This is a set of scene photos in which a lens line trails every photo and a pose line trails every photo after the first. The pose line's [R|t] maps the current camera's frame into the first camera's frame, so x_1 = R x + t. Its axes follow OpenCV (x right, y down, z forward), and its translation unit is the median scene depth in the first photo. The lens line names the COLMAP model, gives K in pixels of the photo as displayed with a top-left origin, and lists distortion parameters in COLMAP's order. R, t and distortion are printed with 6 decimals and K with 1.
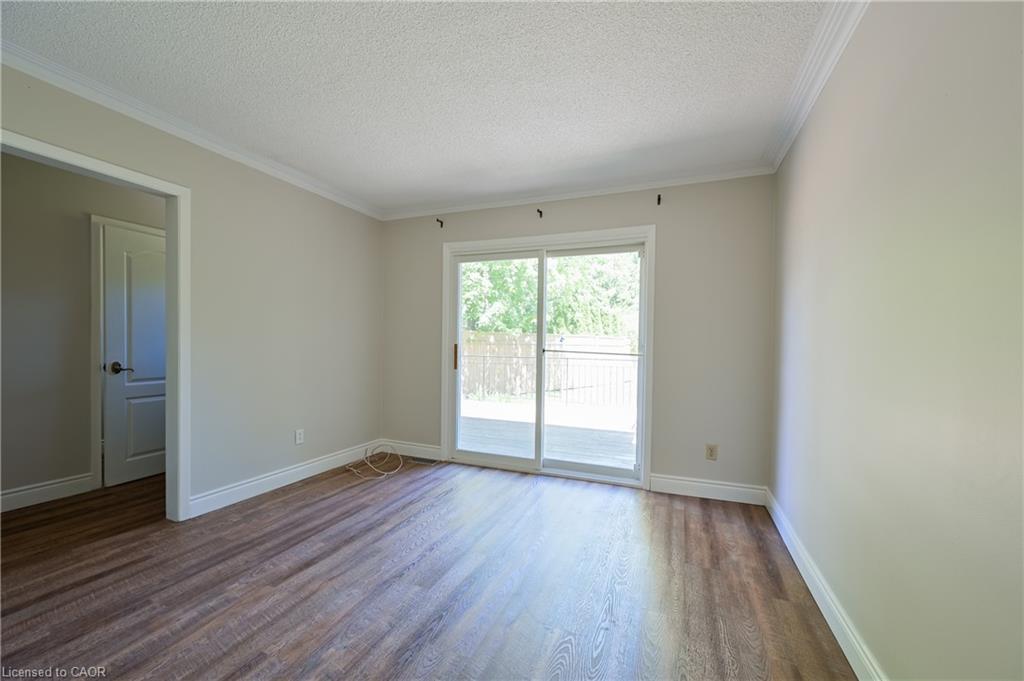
lens RADIAL K [[405.4, 0, 513.0], [0, 405.4, 346.3], [0, 0, 1]] dist [-0.000657, 0.000433]
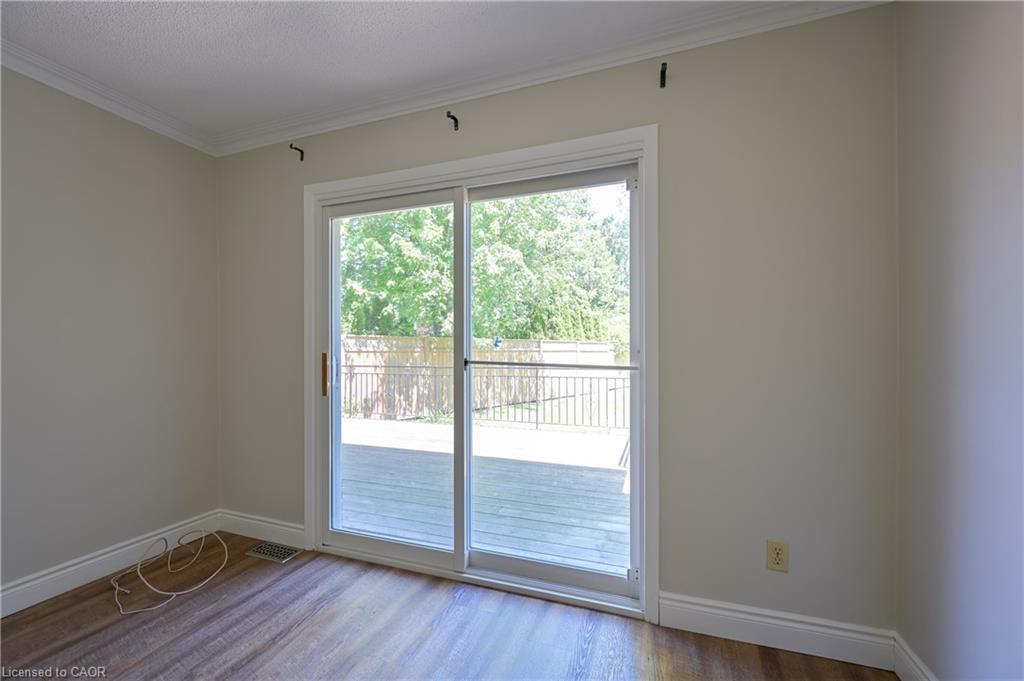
lens RADIAL K [[405.4, 0, 512.4], [0, 405.4, 344.3], [0, 0, 1]] dist [-0.000657, 0.000433]
pose [[0.999161, -0.016425, 0.037527, 0.112328], [0.017285, 0.999593, -0.022707, -0.000685], [-0.037138, 0.023336, 0.999038, 0.396950]]
